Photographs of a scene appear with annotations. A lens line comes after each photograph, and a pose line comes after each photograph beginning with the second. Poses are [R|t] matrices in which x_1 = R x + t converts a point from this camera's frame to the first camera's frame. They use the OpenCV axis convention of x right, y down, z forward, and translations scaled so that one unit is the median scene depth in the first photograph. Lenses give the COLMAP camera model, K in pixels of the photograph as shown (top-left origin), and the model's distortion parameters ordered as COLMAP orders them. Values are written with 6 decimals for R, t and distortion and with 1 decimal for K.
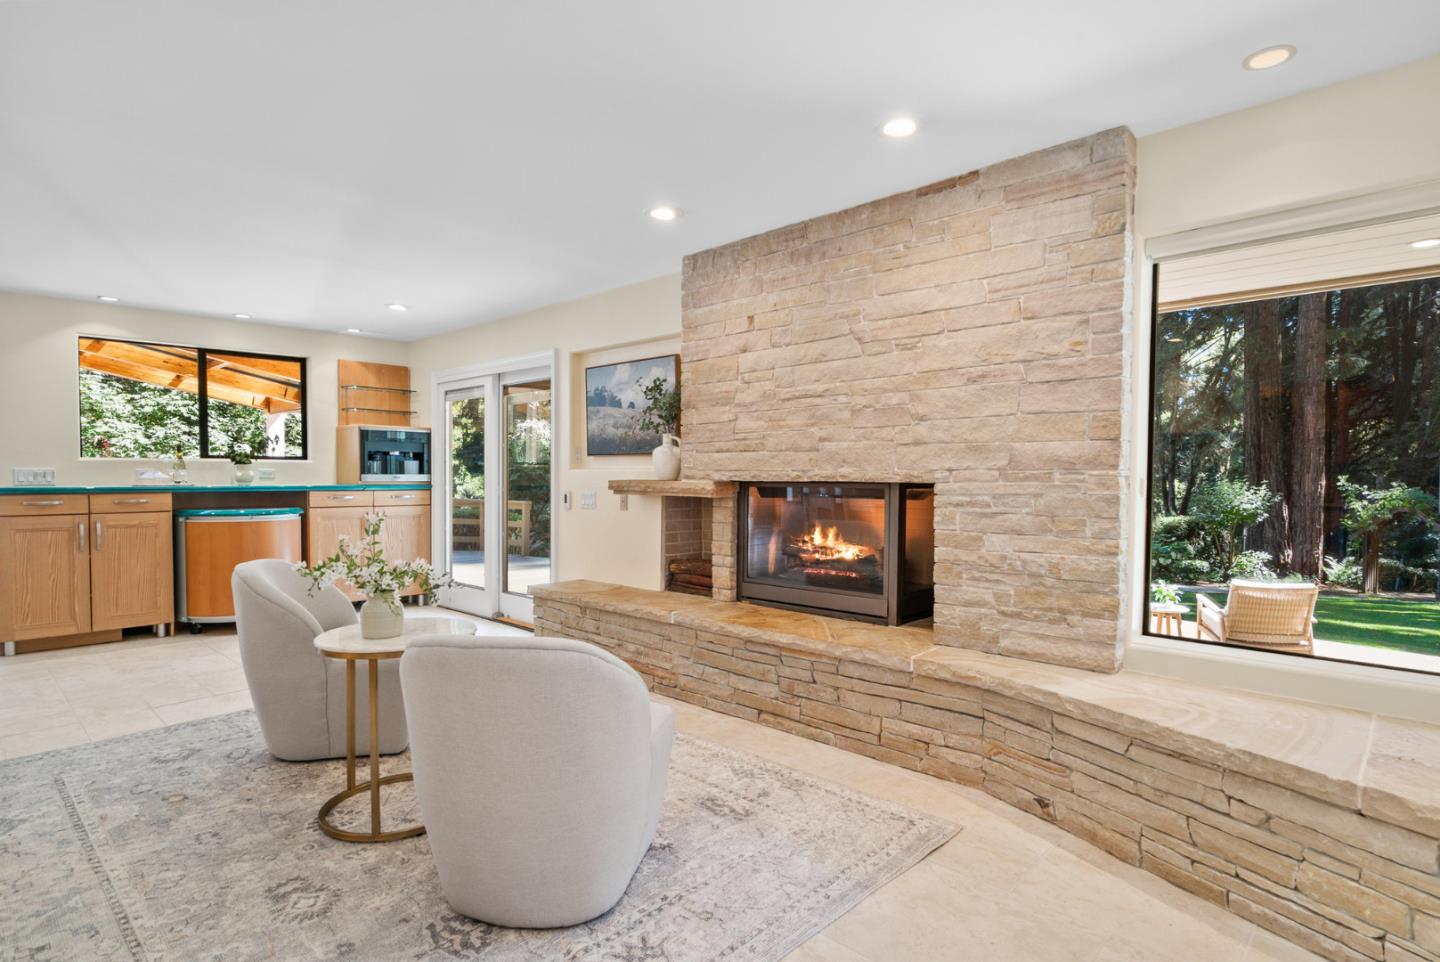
lens RADIAL K [[671.8, 0, 758.8], [0, 671.8, 486.7], [0, 0, 1]] dist [-0.000158, 0.000953]
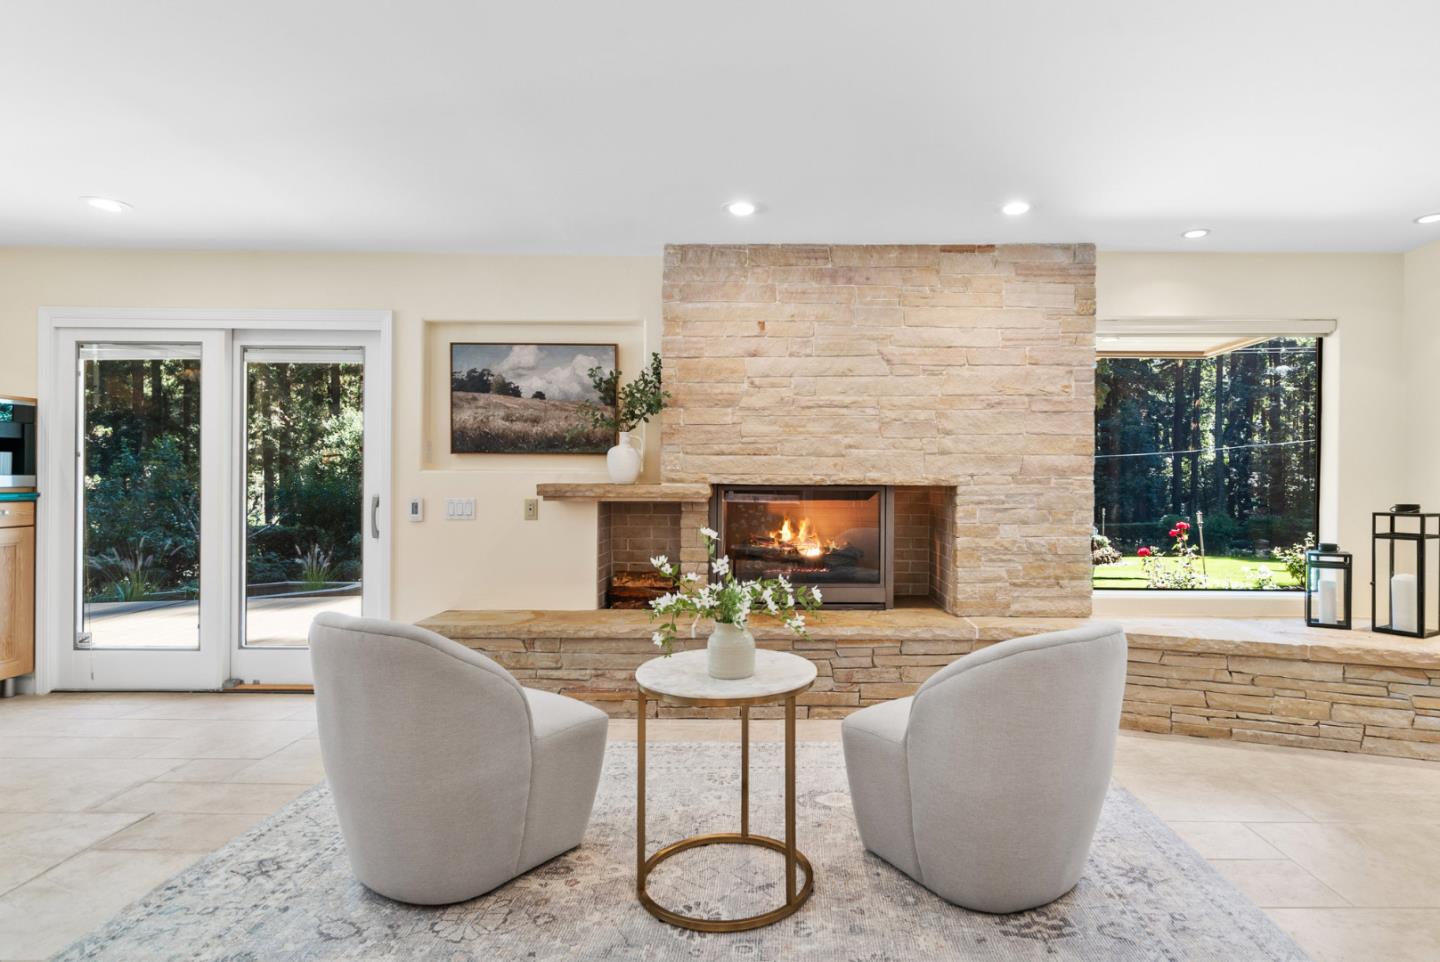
lens RADIAL K [[671.8, 0, 773.7], [0, 671.8, 477.7], [0, 0, 1]] dist [-0.000158, 0.000953]
pose [[0.779610, 0.004776, 0.626247, -0.752280], [0.007309, 0.999833, -0.016724, -0.001890], [-0.626223, 0.017615, 0.779445, 0.241471]]
